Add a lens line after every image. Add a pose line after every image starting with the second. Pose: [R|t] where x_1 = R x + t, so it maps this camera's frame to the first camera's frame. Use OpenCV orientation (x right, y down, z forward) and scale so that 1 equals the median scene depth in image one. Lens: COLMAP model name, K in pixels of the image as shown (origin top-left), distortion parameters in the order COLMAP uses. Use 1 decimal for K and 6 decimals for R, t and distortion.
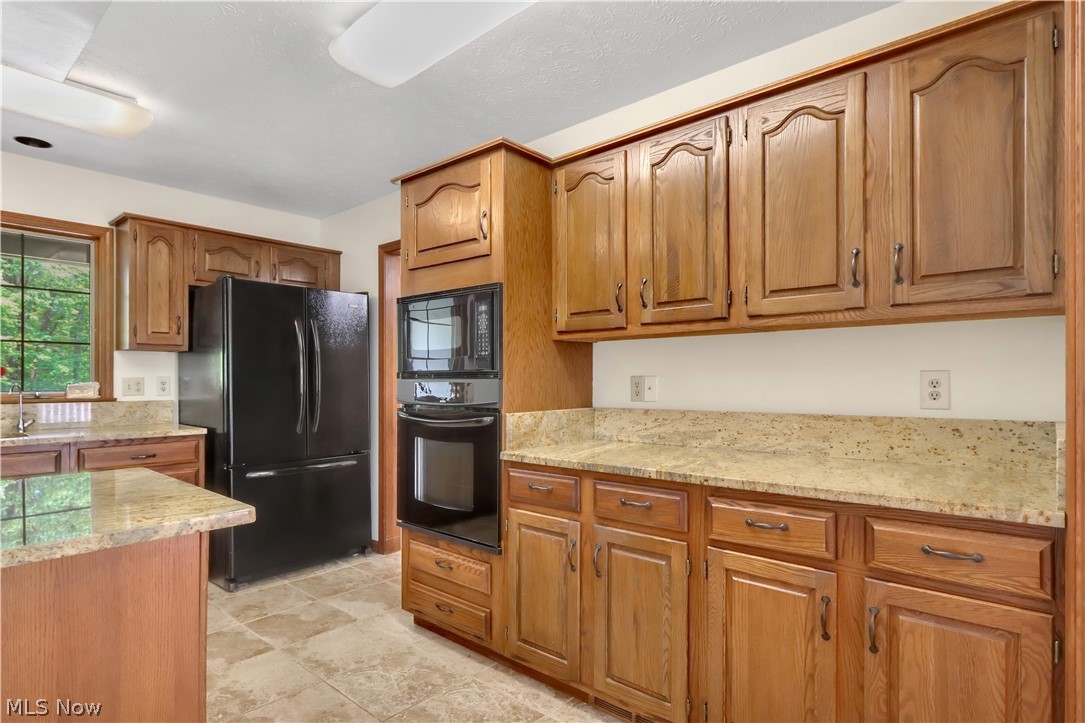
lens RADIAL K [[575.9, 0, 546.2], [0, 575.9, 380.1], [0, 0, 1]] dist [-0.001306, -0.000164]
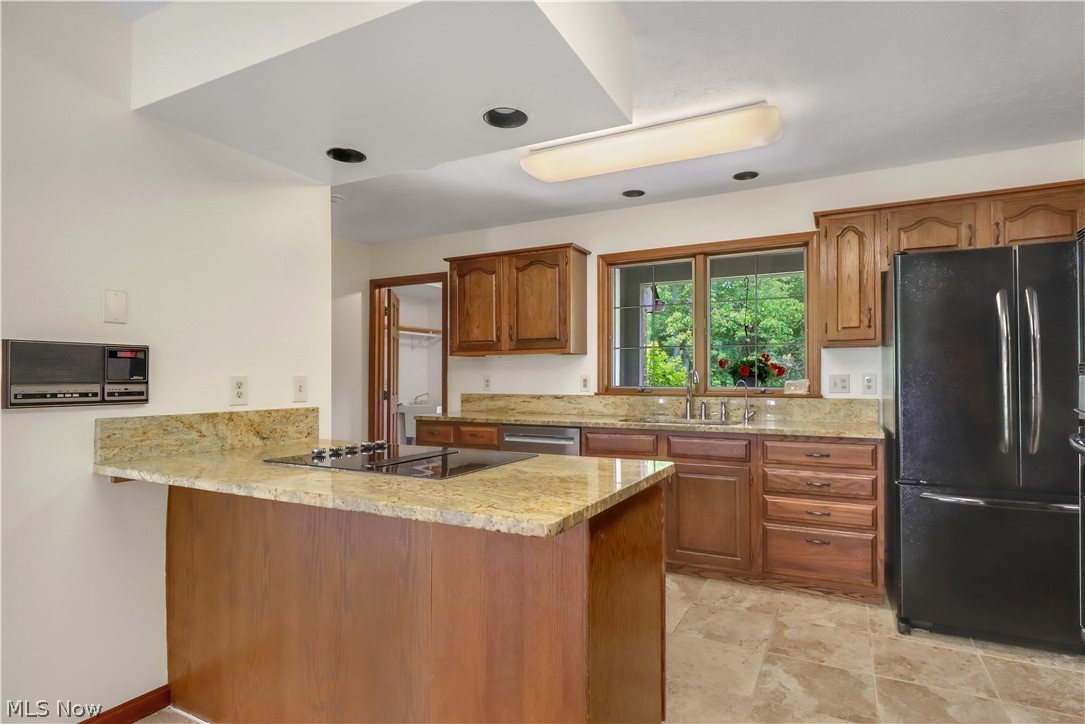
lens RADIAL K [[571.5, 0, 547.9], [0, 571.5, 370.5], [0, 0, 1]] dist [-0.001260, 0.000069]
pose [[0.239368, -0.013686, -0.970833, 0.141749], [0.000892, 0.999903, -0.013876, 0.001425], [0.970929, 0.002456, 0.239357, 0.326711]]
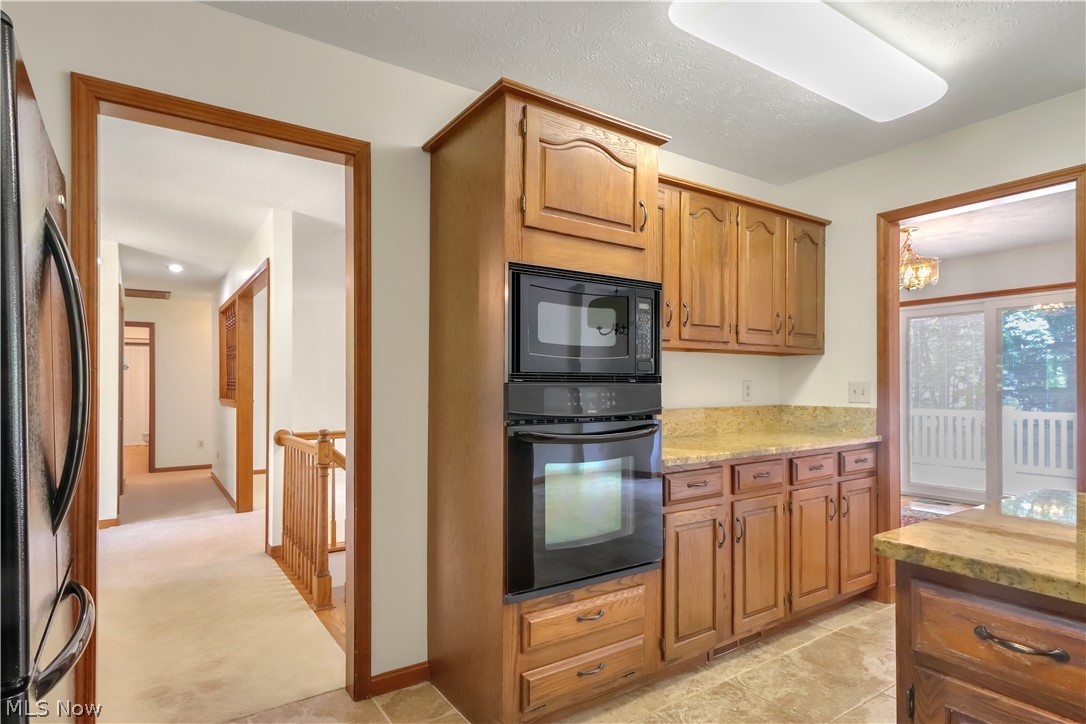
lens RADIAL K [[584.1, 0, 539.9], [0, 584.1, 387.6], [0, 0, 1]] dist [-0.001879, -0.000390]
pose [[0.253360, -0.001022, 0.967372, -0.812725], [0.002581, 0.999997, 0.000380, 0.002624], [-0.967369, 0.002400, 0.253362, 0.715272]]
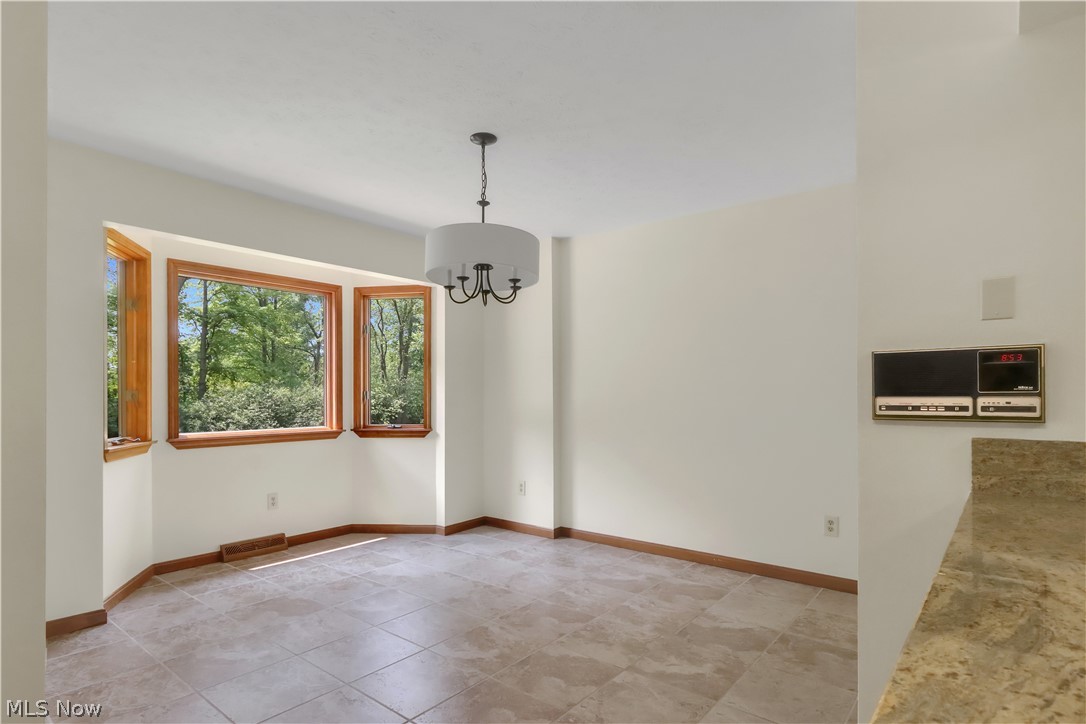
lens RADIAL K [[573.3, 0, 548.2], [0, 573.3, 392.1], [0, 0, 1]] dist [-0.002046, -0.000669]
pose [[-0.999329, 0.006424, -0.036047, -0.178354], [0.006452, 0.999979, -0.000652, 0.001387], [0.036042, -0.000884, -0.999350, 0.501869]]
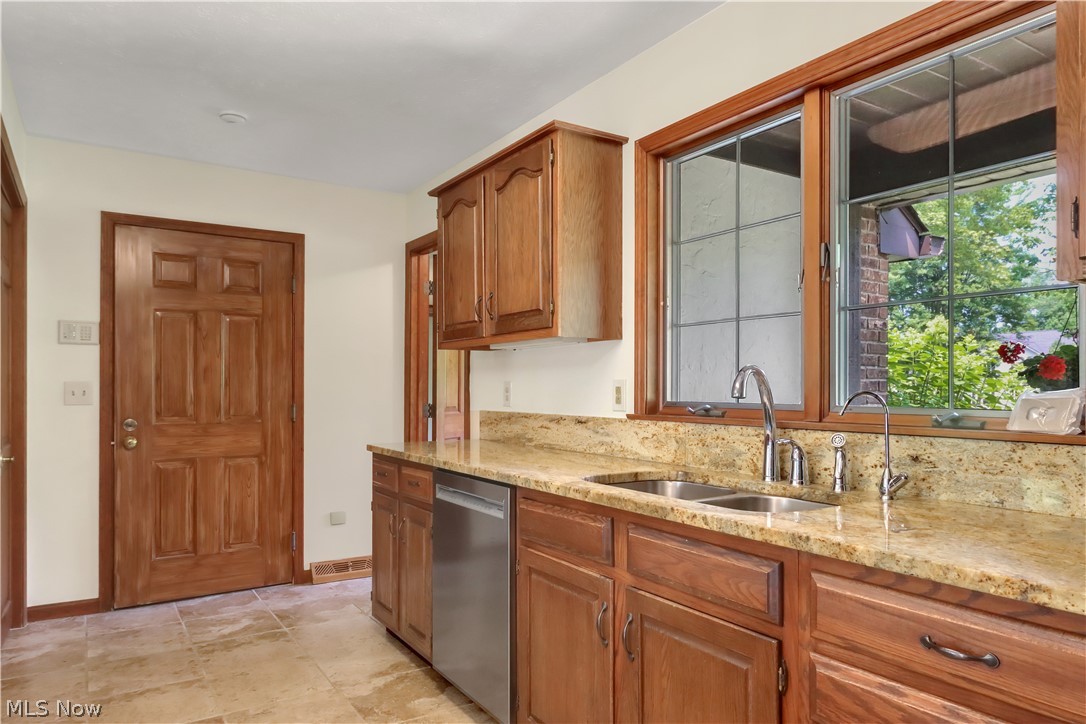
lens RADIAL K [[711.7, 0, 544.5], [0, 711.7, 385.9], [0, 0, 1]] dist [-0.001748, 0.000217]
pose [[-0.277739, -0.002413, -0.960654, -0.315243], [-0.000742, 0.999997, -0.002297, 0.003332], [0.960656, 0.000074, -0.277740, 0.921855]]
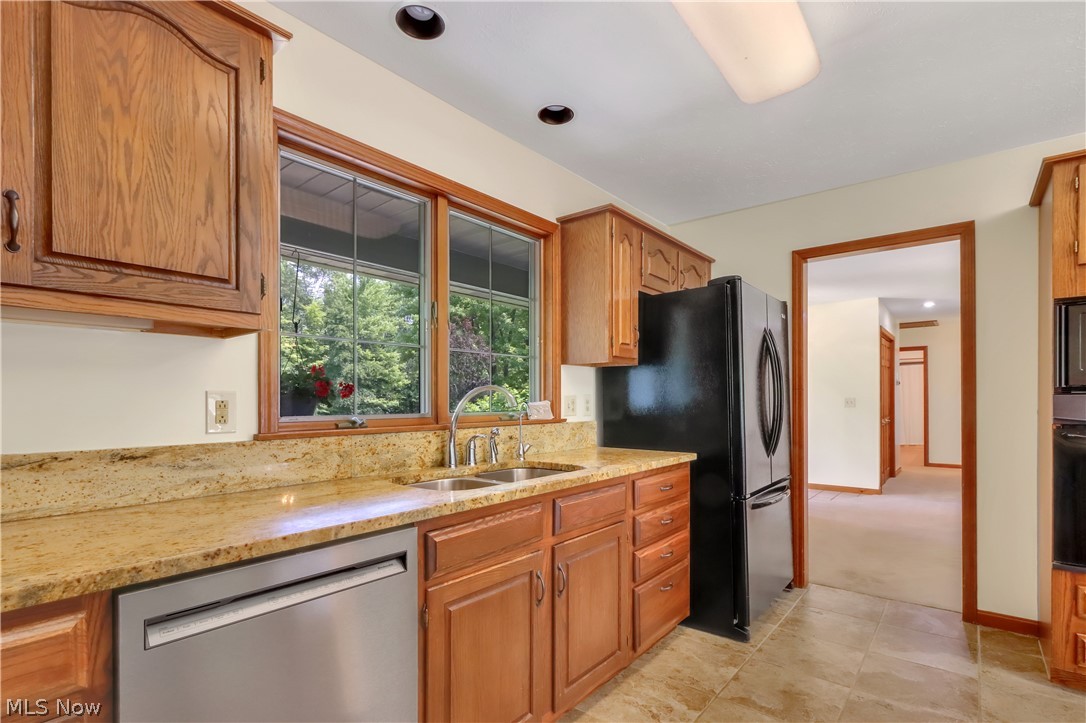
lens RADIAL K [[520.1, 0, 549.9], [0, 520.1, 400.1], [0, 0, 1]] dist [0.000353, 0.000202]
pose [[0.999259, -0.003810, 0.038308, -0.923601], [0.003788, 0.999993, 0.000659, 0.002312], [-0.038310, -0.000513, 0.999266, 0.241471]]
